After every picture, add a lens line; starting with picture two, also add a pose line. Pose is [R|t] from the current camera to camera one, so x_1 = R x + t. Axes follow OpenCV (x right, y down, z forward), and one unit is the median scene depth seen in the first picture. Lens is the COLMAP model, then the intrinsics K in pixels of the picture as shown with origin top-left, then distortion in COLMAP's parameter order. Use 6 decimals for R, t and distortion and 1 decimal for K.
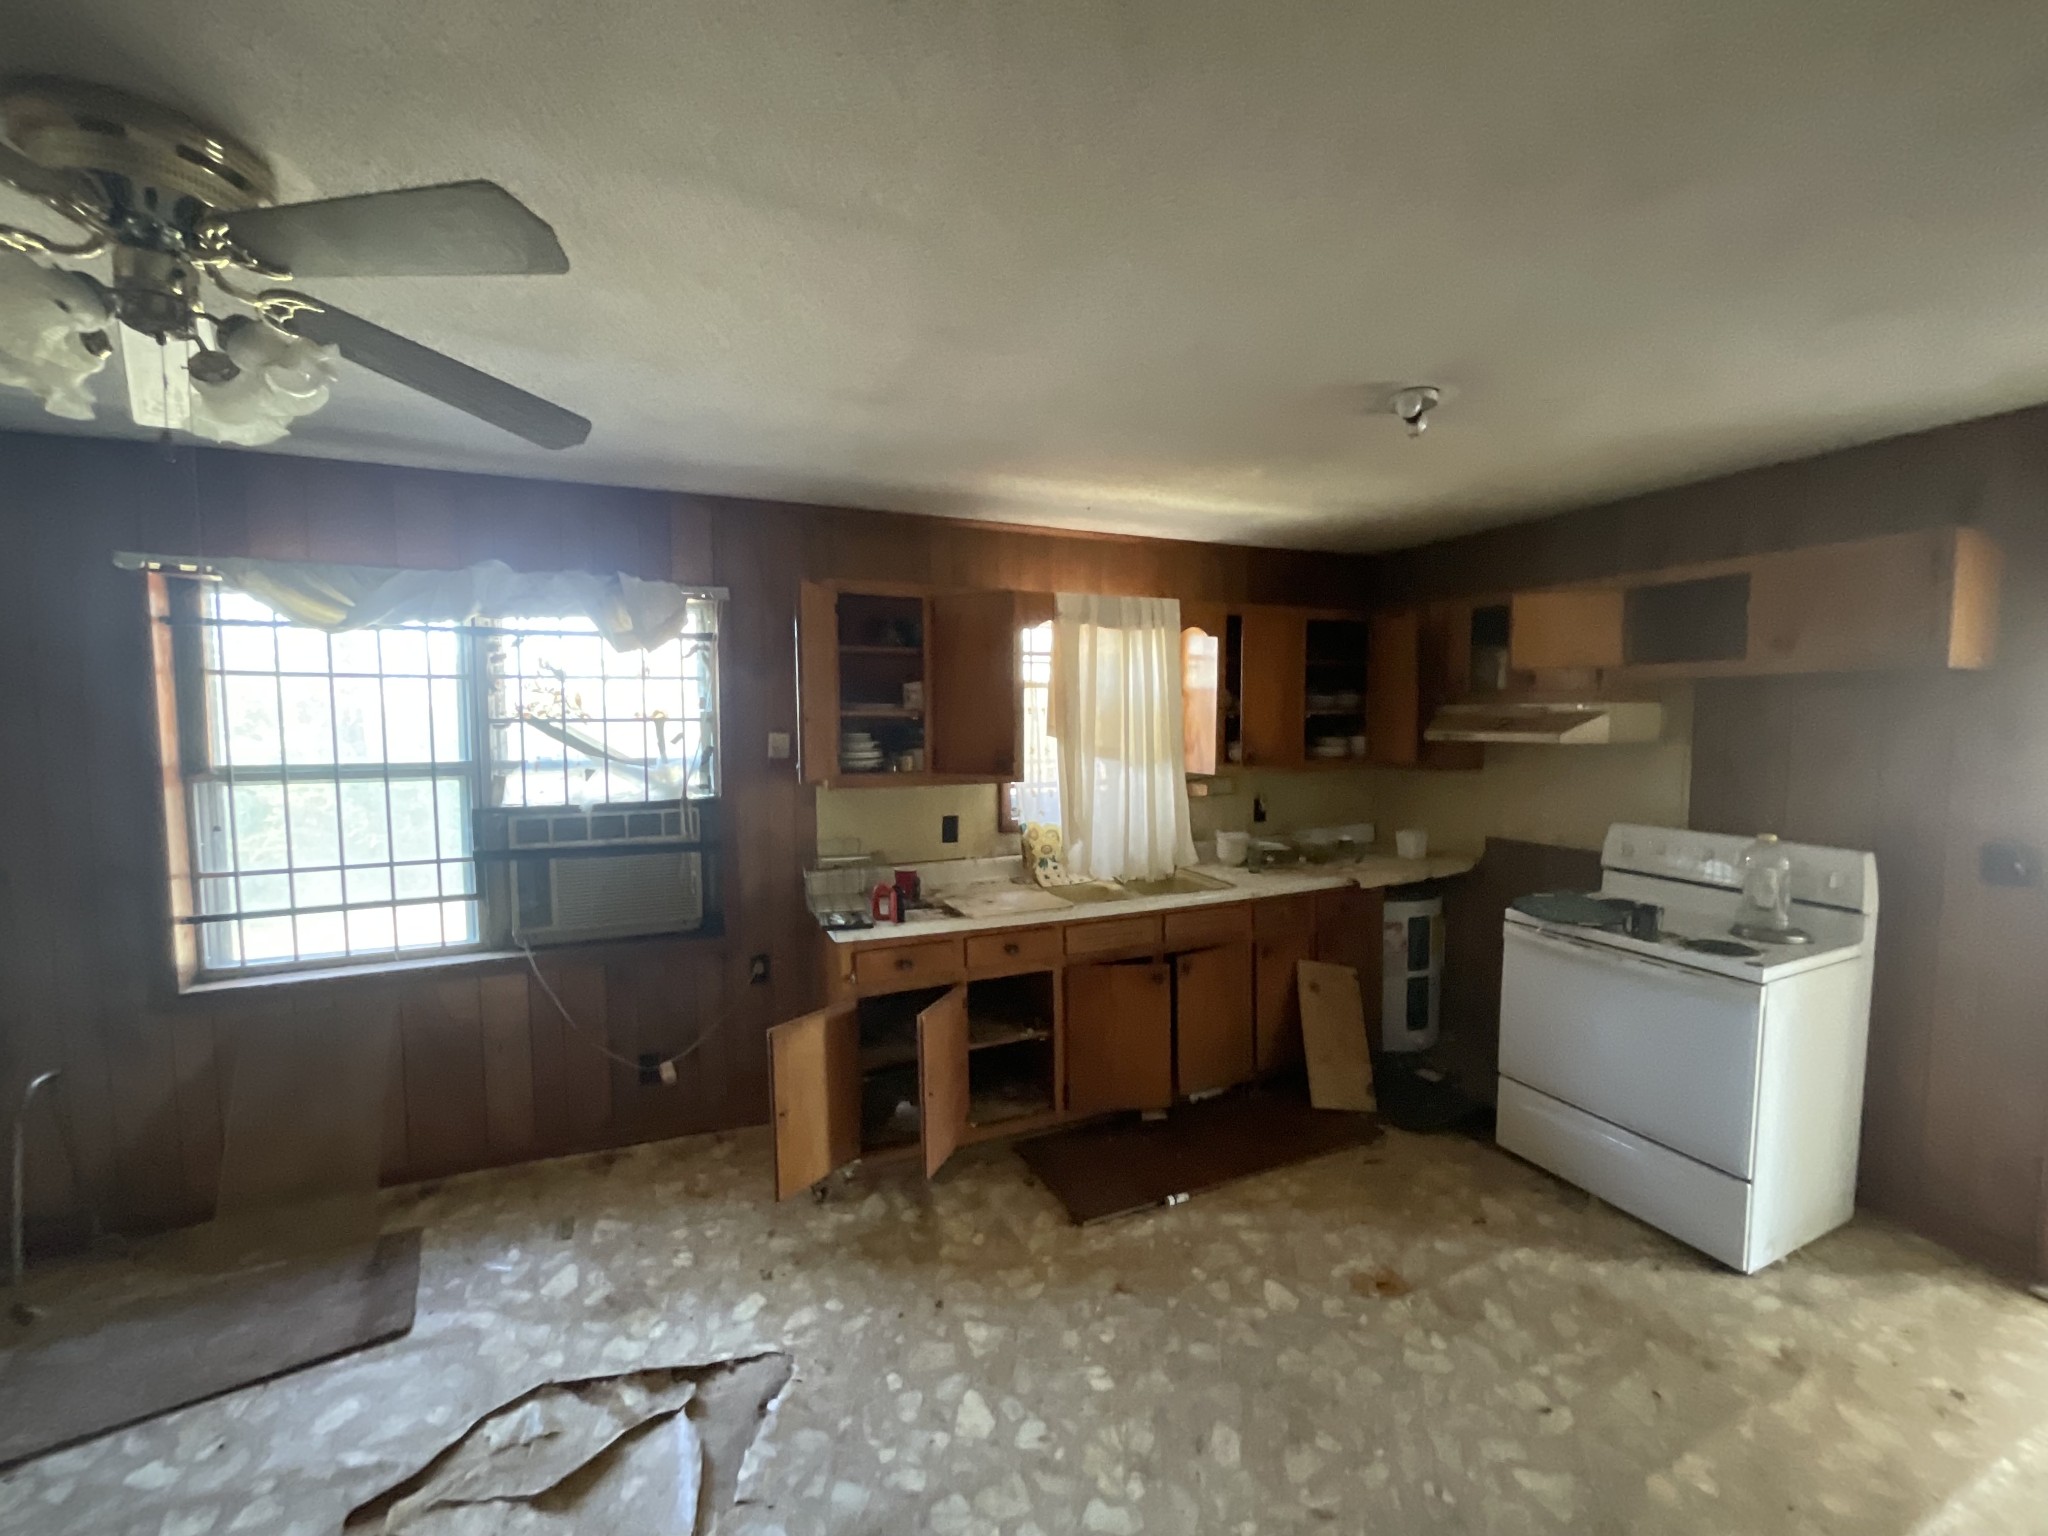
lens RADIAL K [[822.0, 0, 1018.2], [0, 822.0, 776.1], [0, 0, 1]] dist [0.003238, -0.002709]
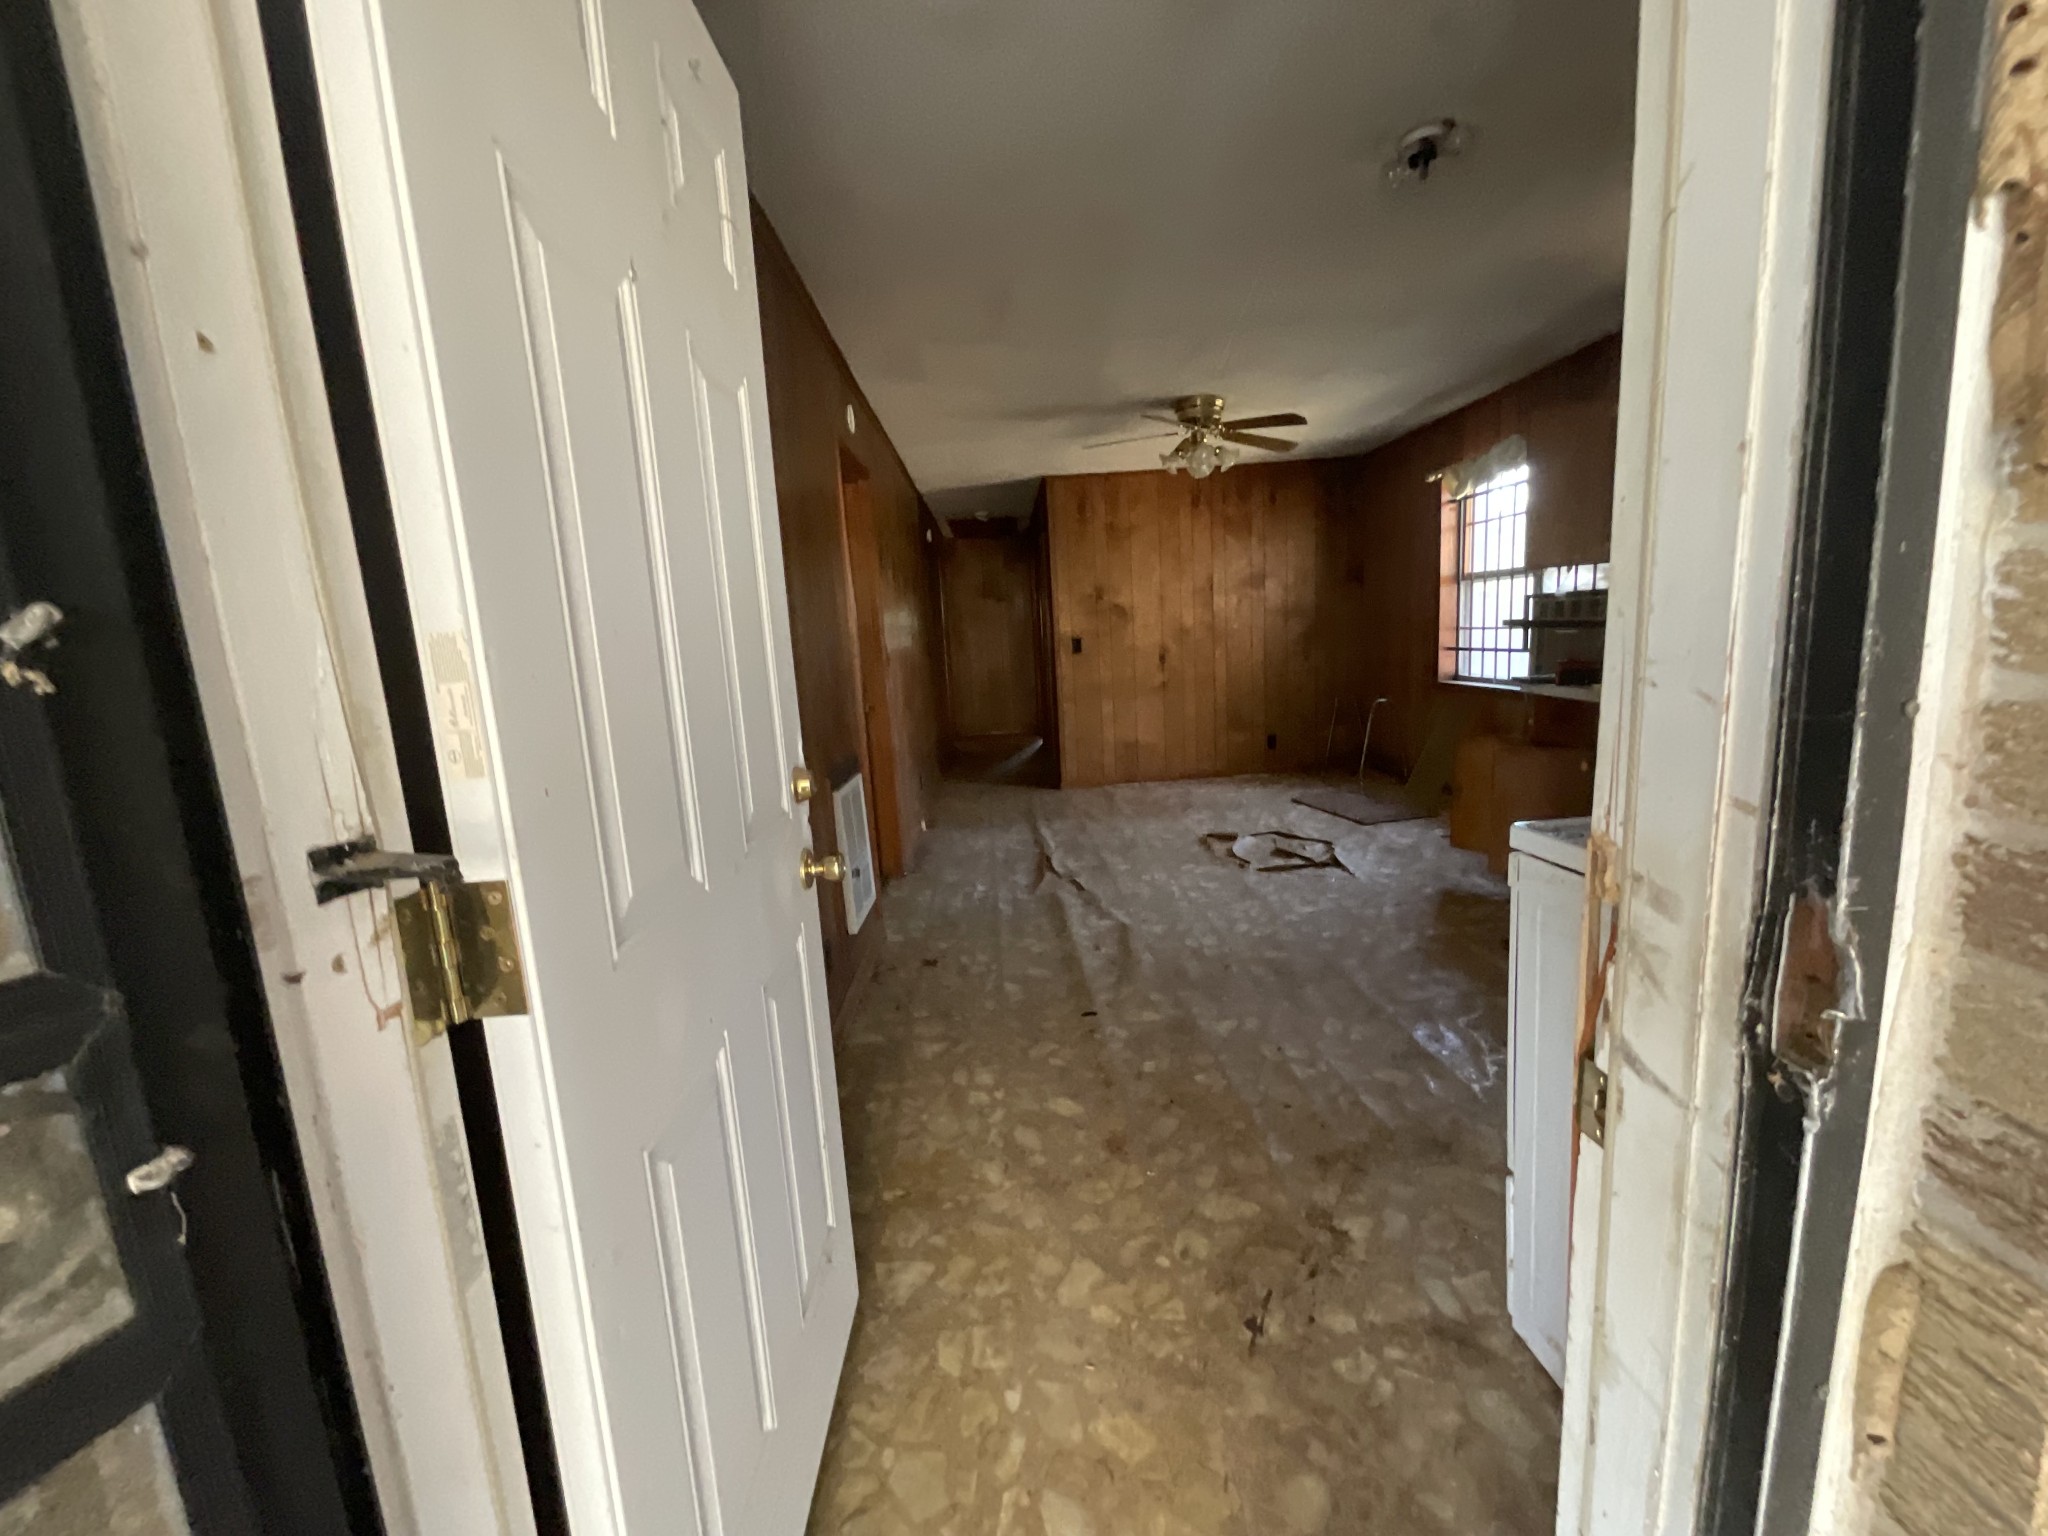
lens RADIAL K [[822.0, 0, 1041.2], [0, 822.0, 765.8], [0, 0, 1]] dist [0.003238, -0.002709]
pose [[-0.343883, 0.179467, -0.921703, 1.195328], [-0.000705, 0.981516, 0.191377, 0.060001], [0.939012, 0.066461, -0.337400, 0.674588]]
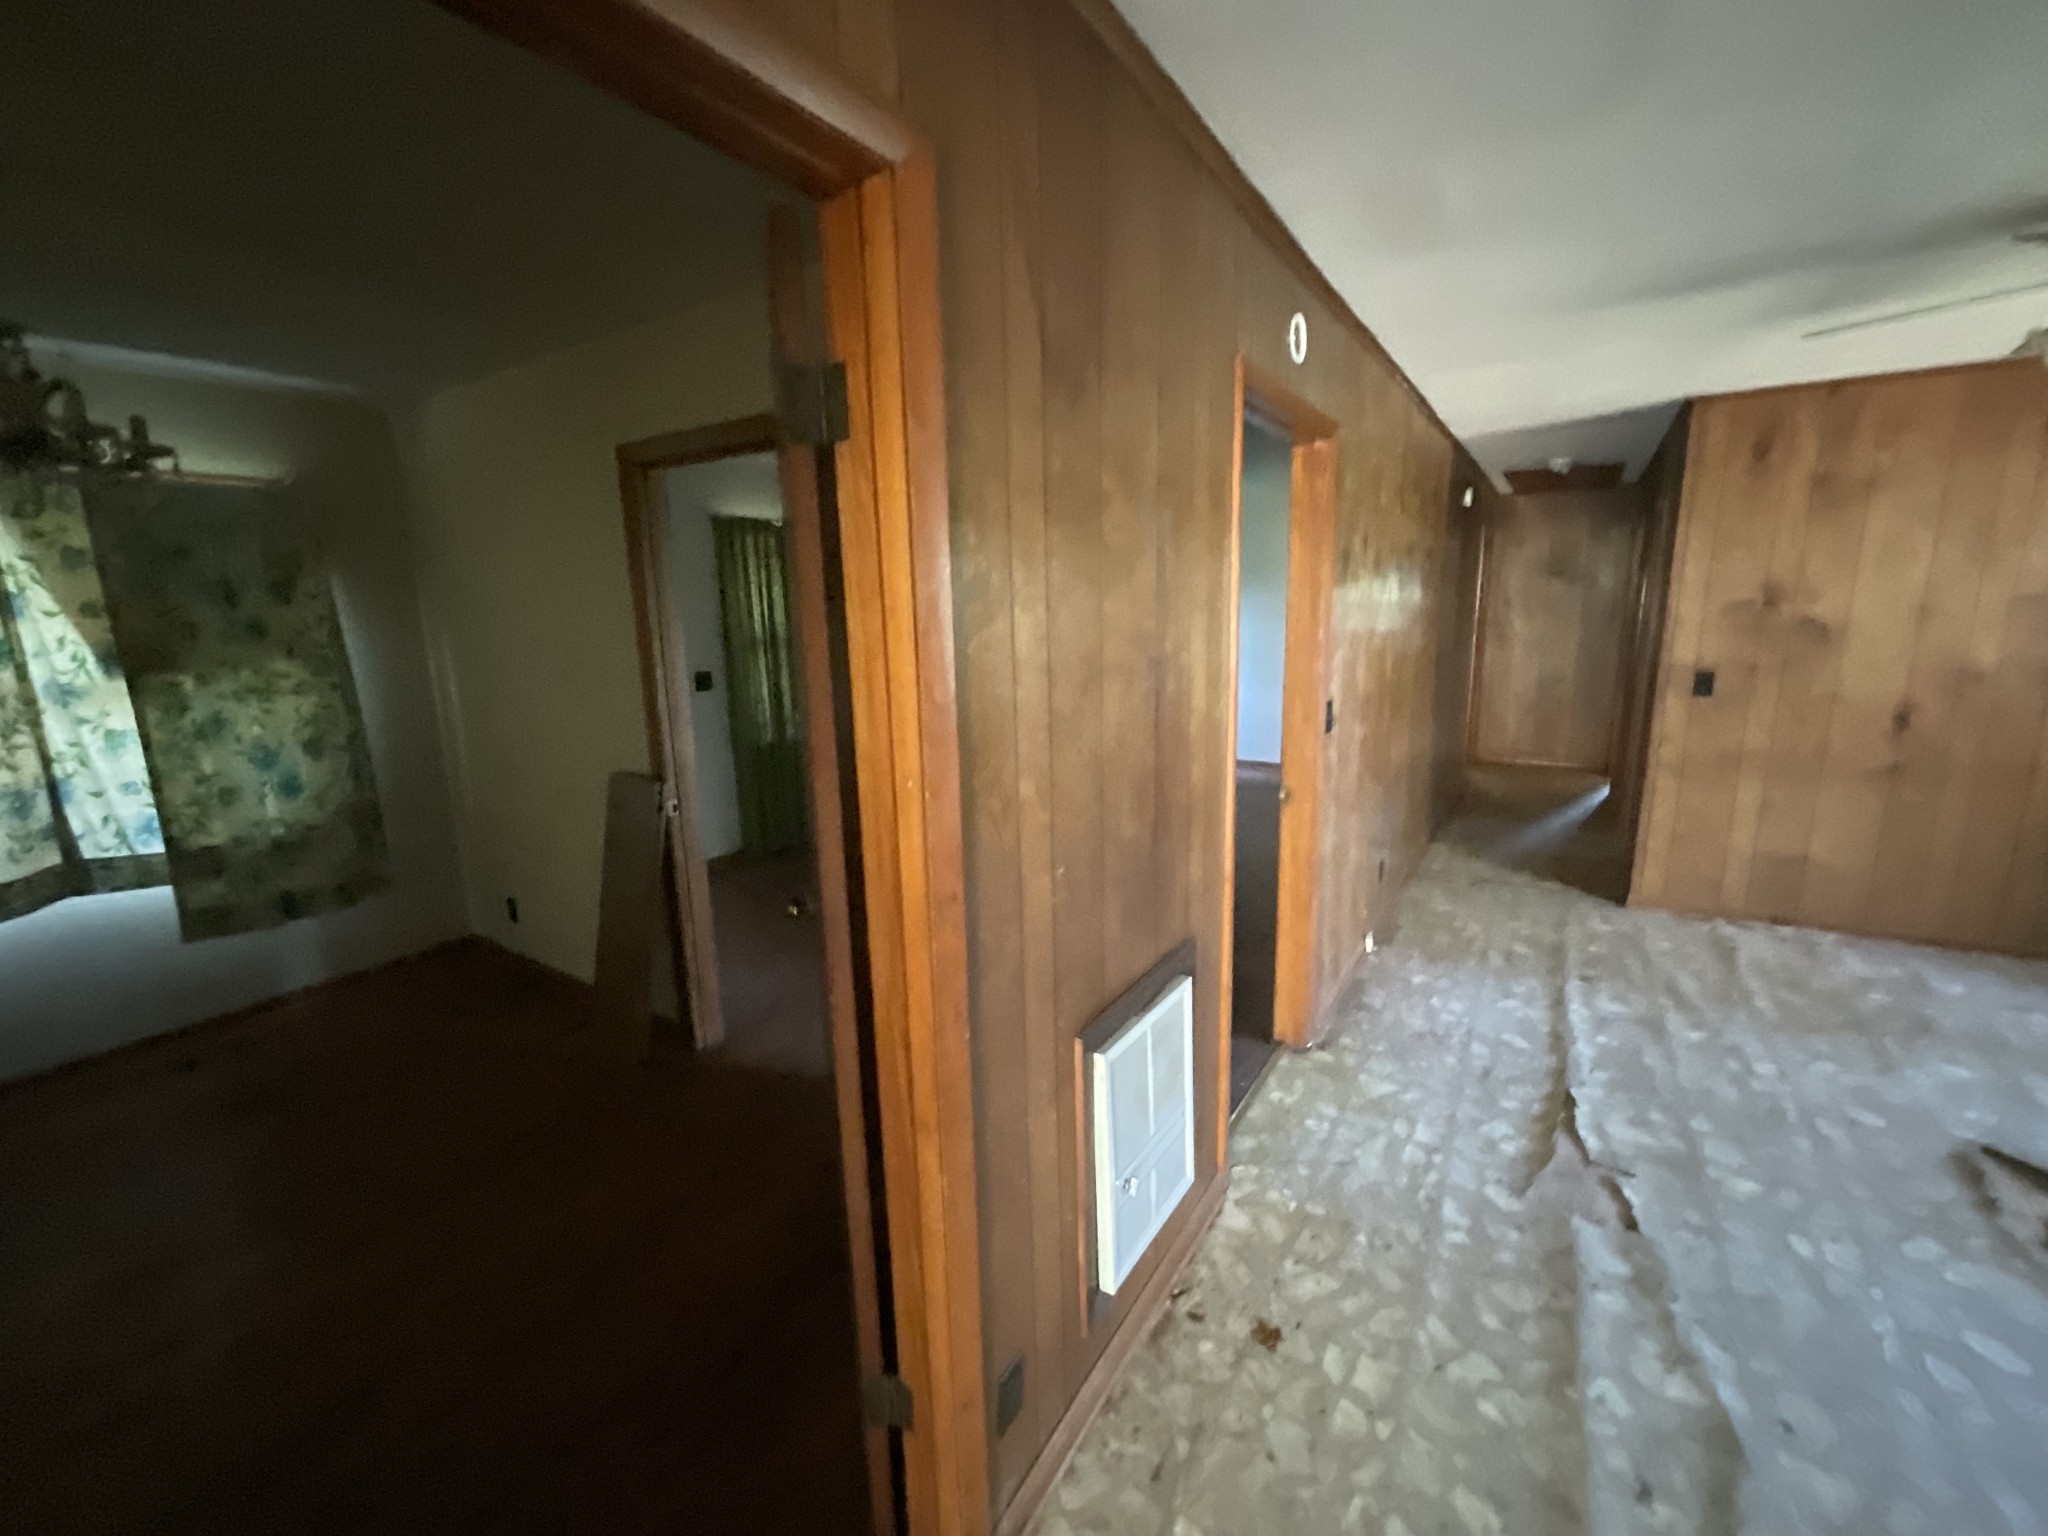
lens RADIAL K [[822.0, 0, 1027.5], [0, 822.0, 767.5], [0, 0, 1]] dist [0.003238, -0.002709]
pose [[-0.830951, 0.136457, -0.539351, 0.699171], [-0.004806, 0.967657, 0.252223, -0.030455], [0.556325, 0.212177, -0.803420, 0.483298]]
